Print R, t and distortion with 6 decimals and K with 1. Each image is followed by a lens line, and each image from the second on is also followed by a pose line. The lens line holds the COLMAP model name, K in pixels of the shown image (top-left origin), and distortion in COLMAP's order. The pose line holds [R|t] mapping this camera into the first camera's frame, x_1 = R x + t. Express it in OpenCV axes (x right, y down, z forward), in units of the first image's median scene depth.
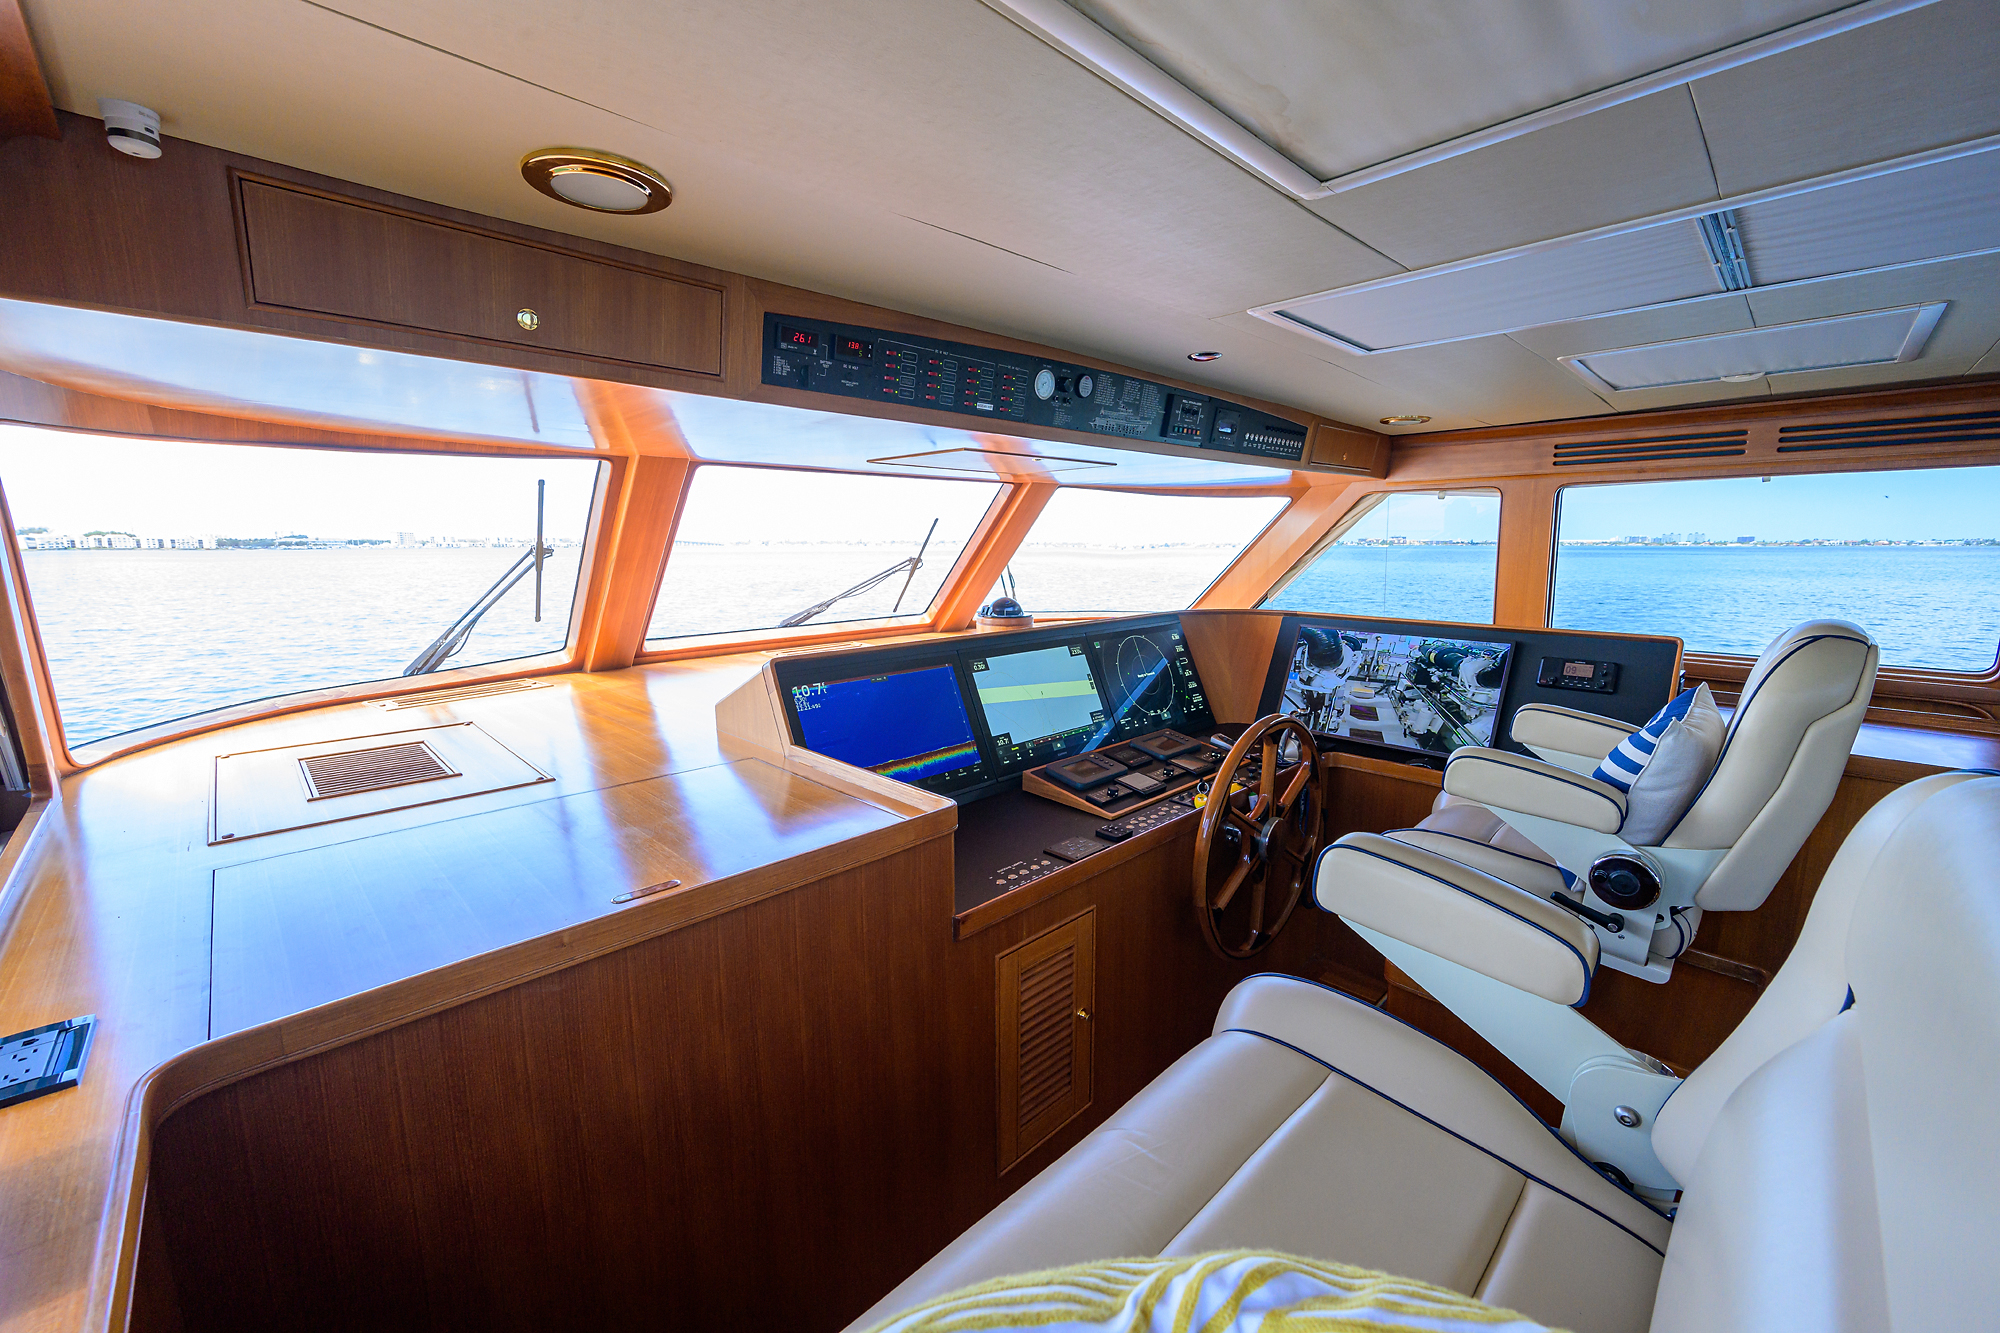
lens RADIAL K [[783.1, 0, 1003.8], [0, 783.1, 669.3], [0, 0, 1]] dist [-0.000288, 0.000325]
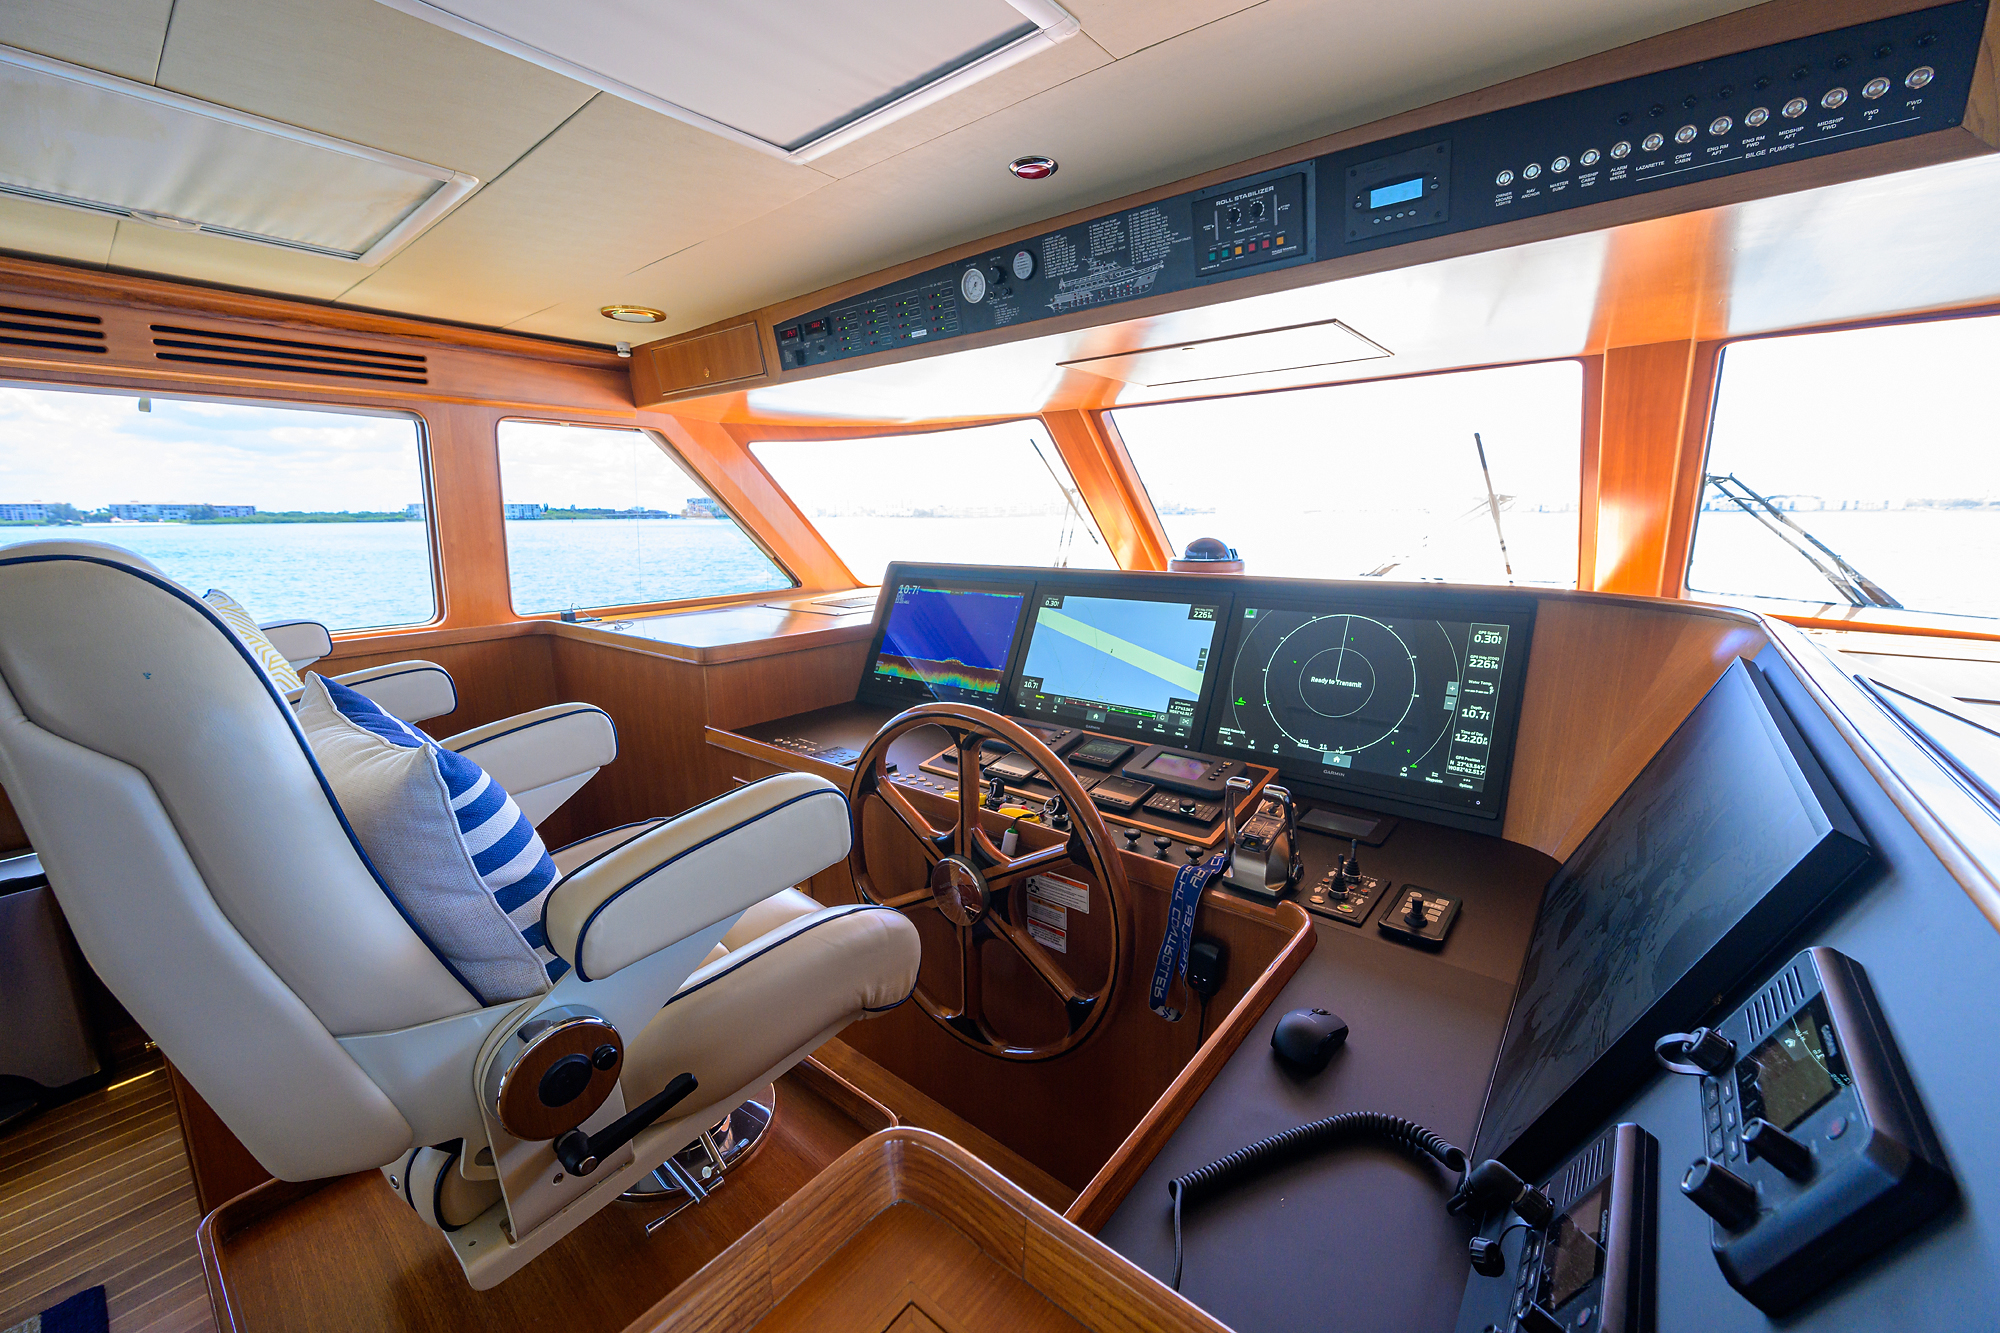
lens RADIAL K [[783.1, 0, 998.8], [0, 783.1, 656.0], [0, 0, 1]] dist [-0.000288, 0.000325]
pose [[0.103415, 0.181953, -0.977854, 0.831307], [-0.150581, 0.974658, 0.165433, -0.081158], [0.983174, 0.130138, 0.128193, 0.787267]]
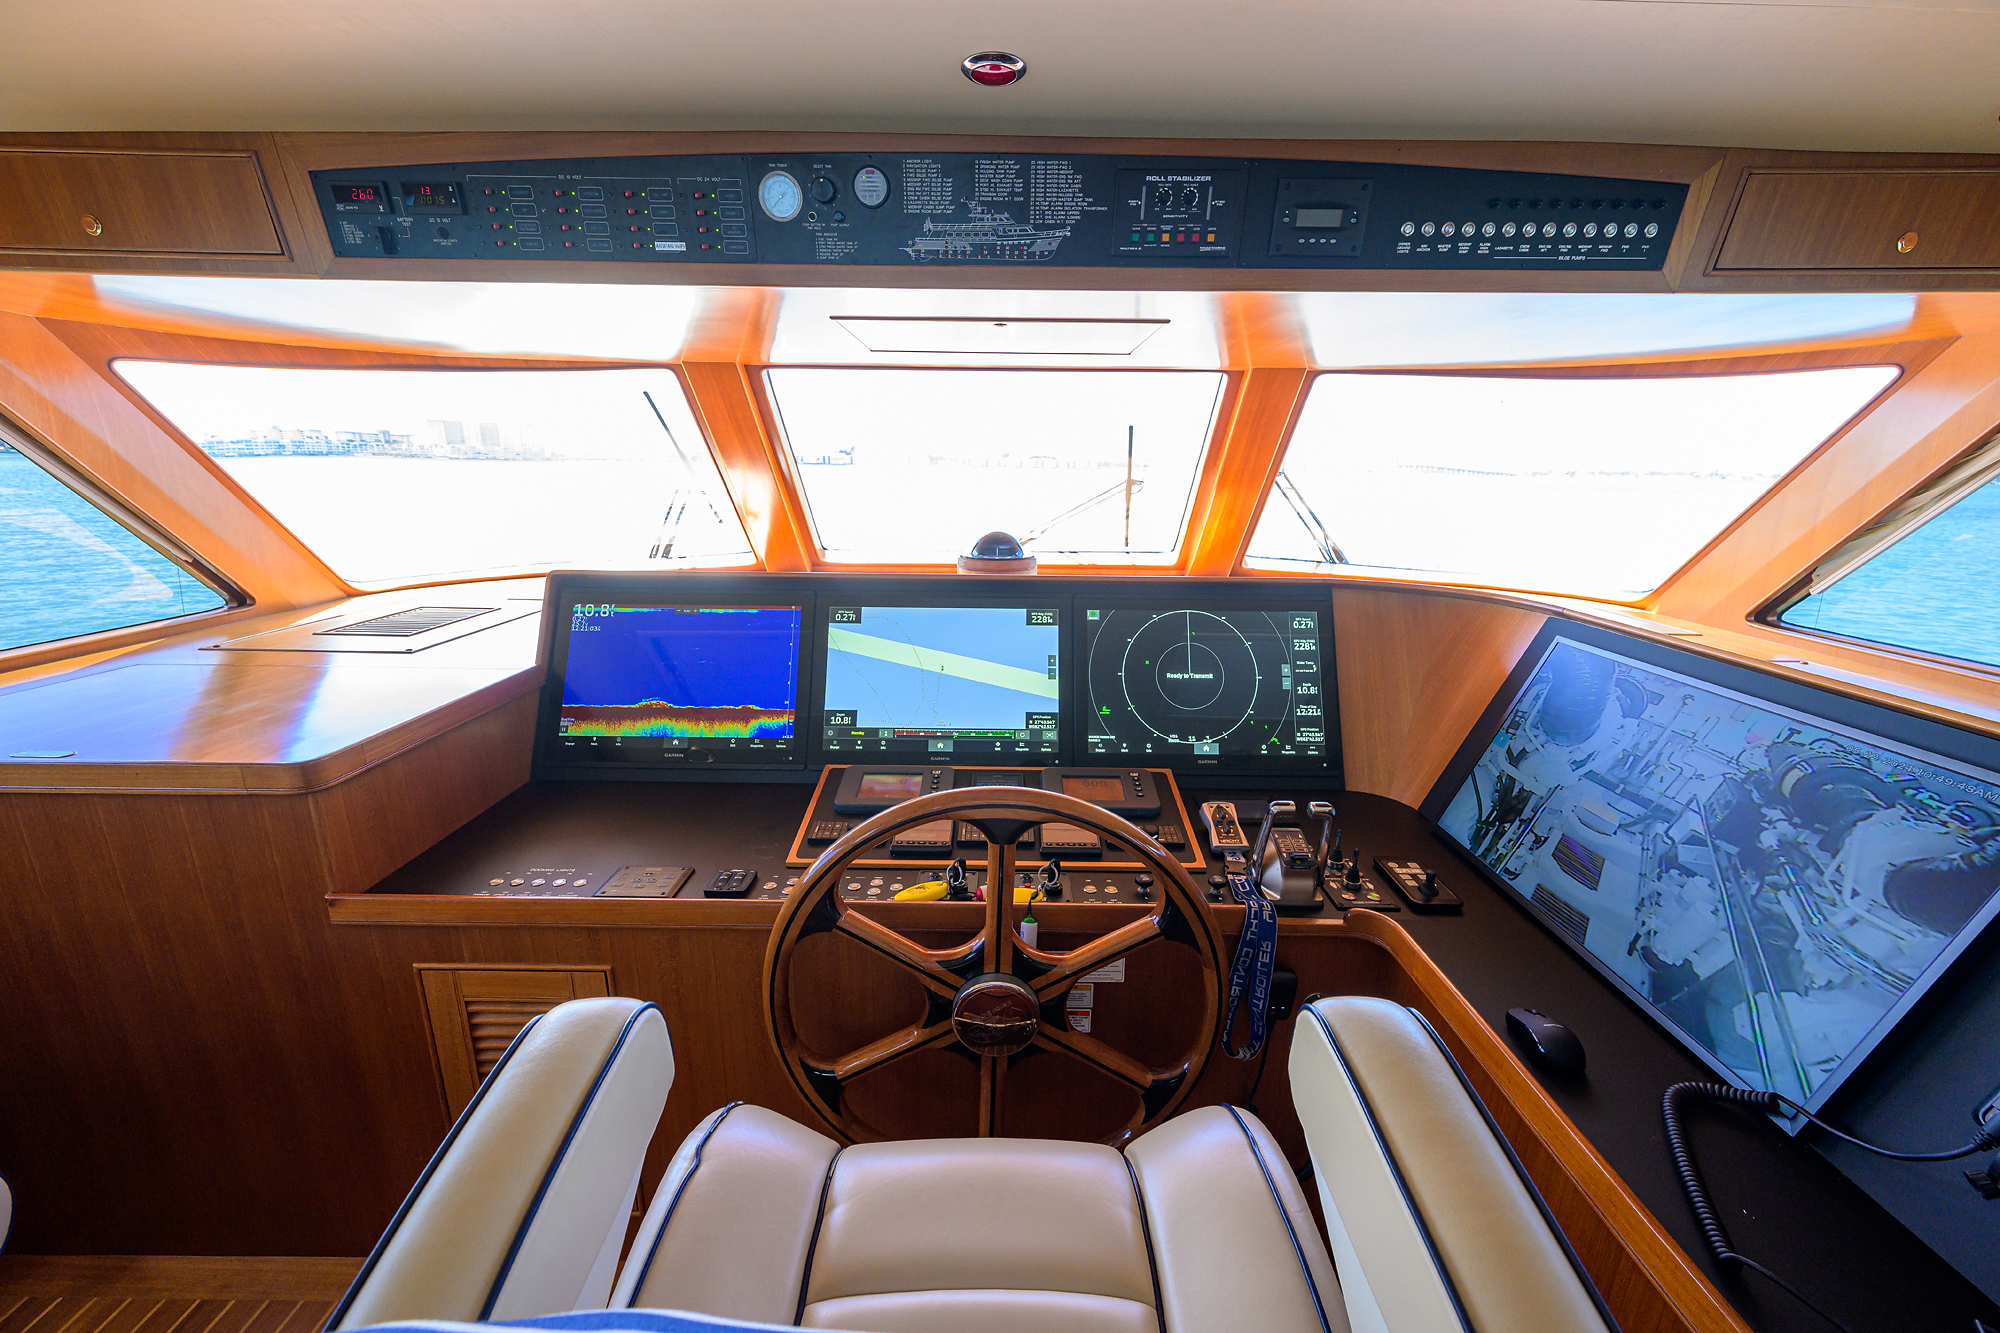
lens RADIAL K [[783.1, 0, 1000.6], [0, 783.1, 668.3], [0, 0, 1]] dist [-0.000288, 0.000325]
pose [[0.709713, 0.190086, -0.678362, 0.568248], [-0.129257, 0.981699, 0.139855, -0.075641], [0.692531, -0.011574, 0.721295, 0.530221]]
